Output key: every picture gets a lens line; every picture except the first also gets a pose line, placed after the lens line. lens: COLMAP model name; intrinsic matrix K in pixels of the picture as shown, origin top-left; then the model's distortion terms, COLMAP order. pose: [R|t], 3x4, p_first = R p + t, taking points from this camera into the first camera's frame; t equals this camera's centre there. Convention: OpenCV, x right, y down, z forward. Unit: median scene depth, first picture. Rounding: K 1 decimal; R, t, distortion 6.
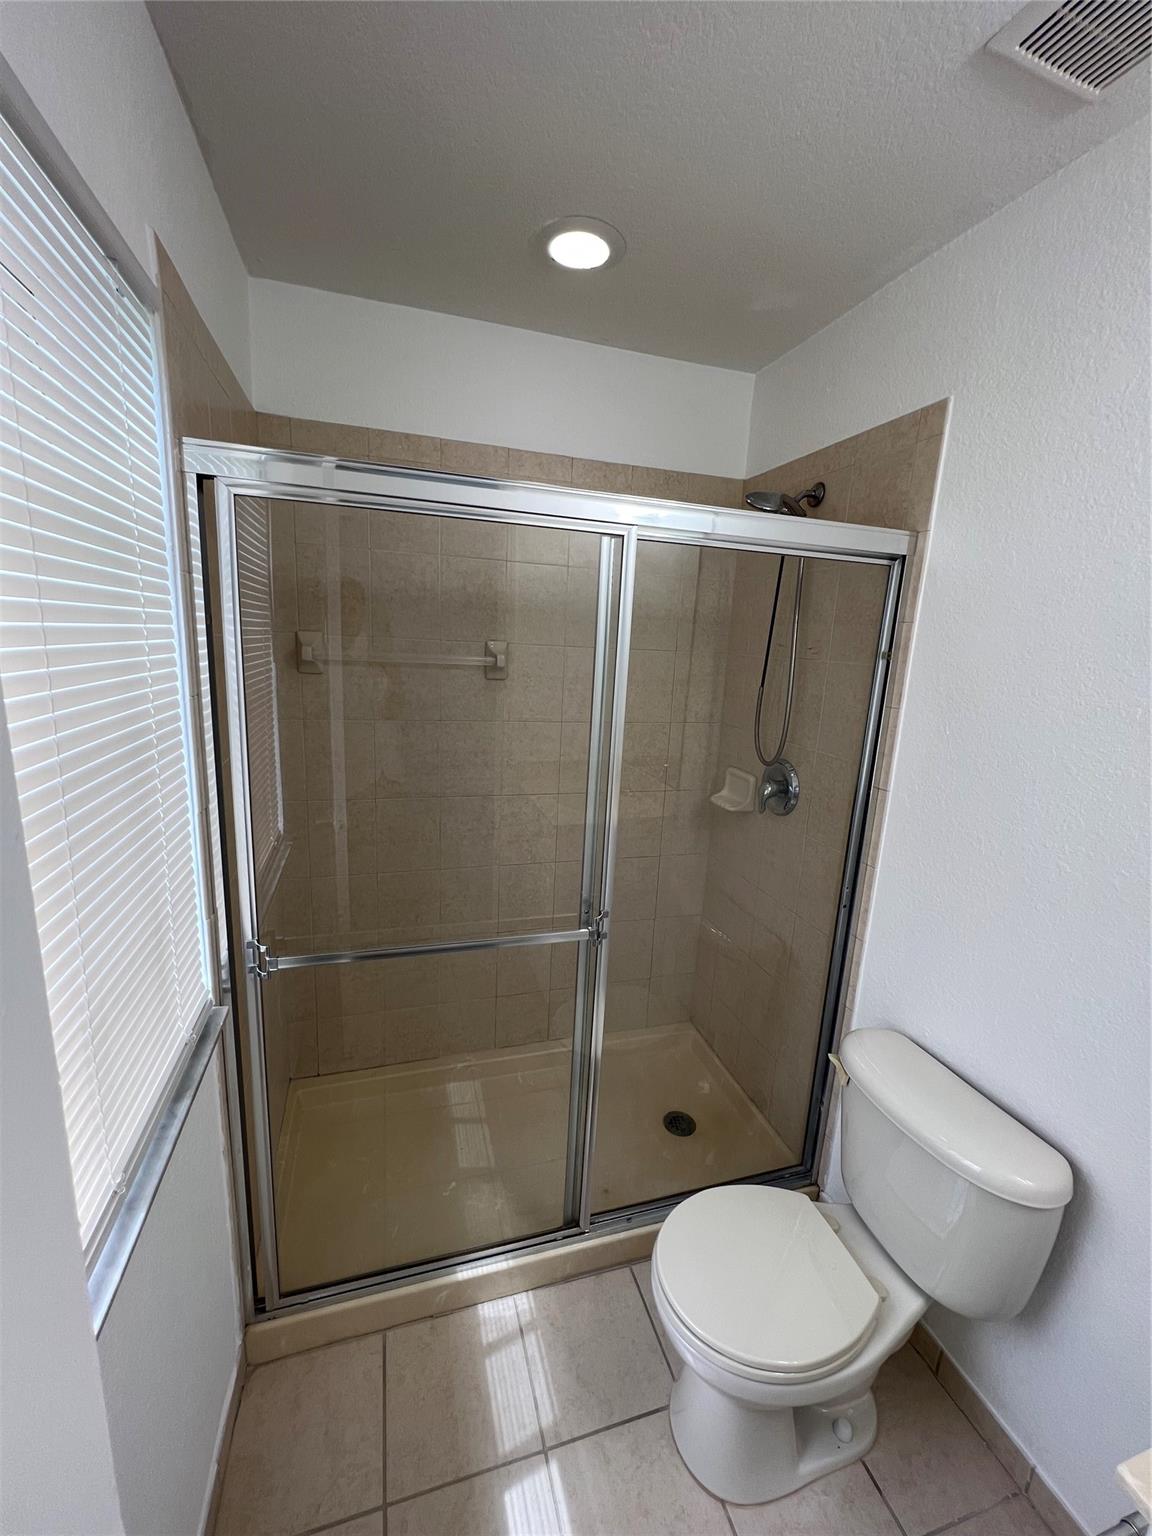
lens RADIAL K [[614.6, 0, 572.2], [0, 614.6, 767.6], [0, 0, 1]] dist [-0.001959, 0.000874]
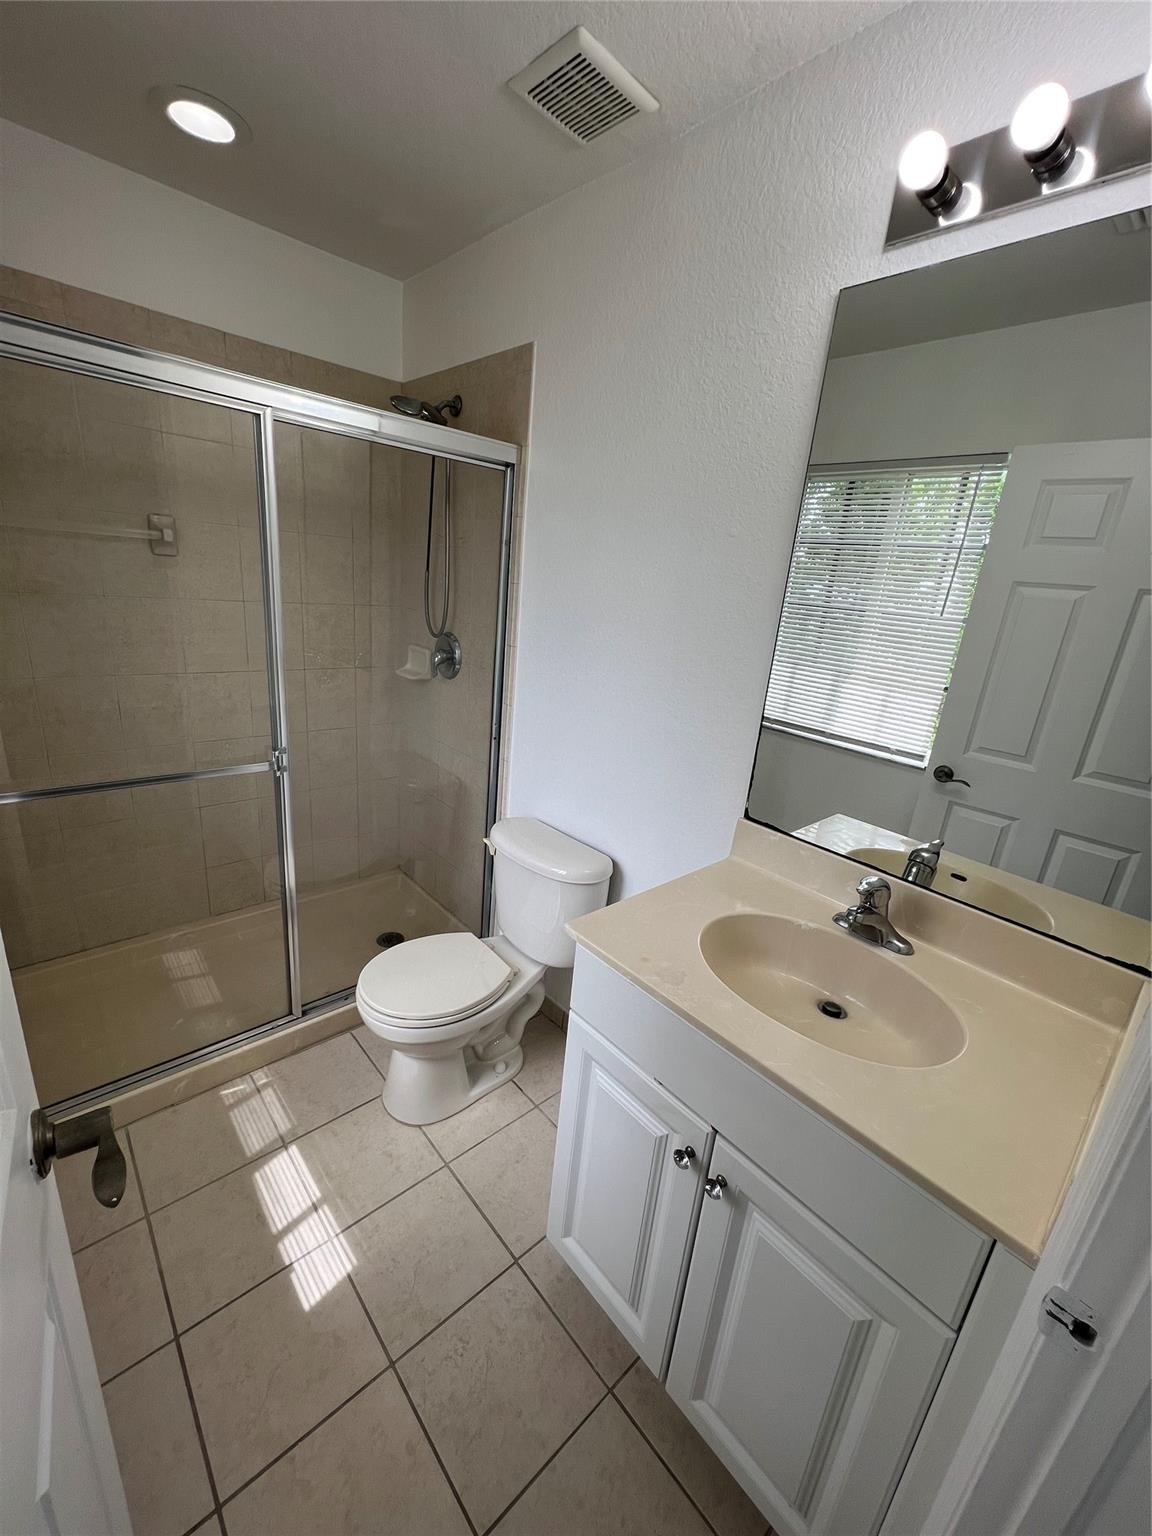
lens RADIAL K [[614.6, 0, 572.2], [0, 614.6, 767.6], [0, 0, 1]] dist [-0.001959, 0.000874]
pose [[0.904472, -0.097770, 0.415176, 0.033180], [0.044043, 0.989579, 0.137089, 0.107692], [-0.424253, -0.105707, 0.899353, -0.267596]]
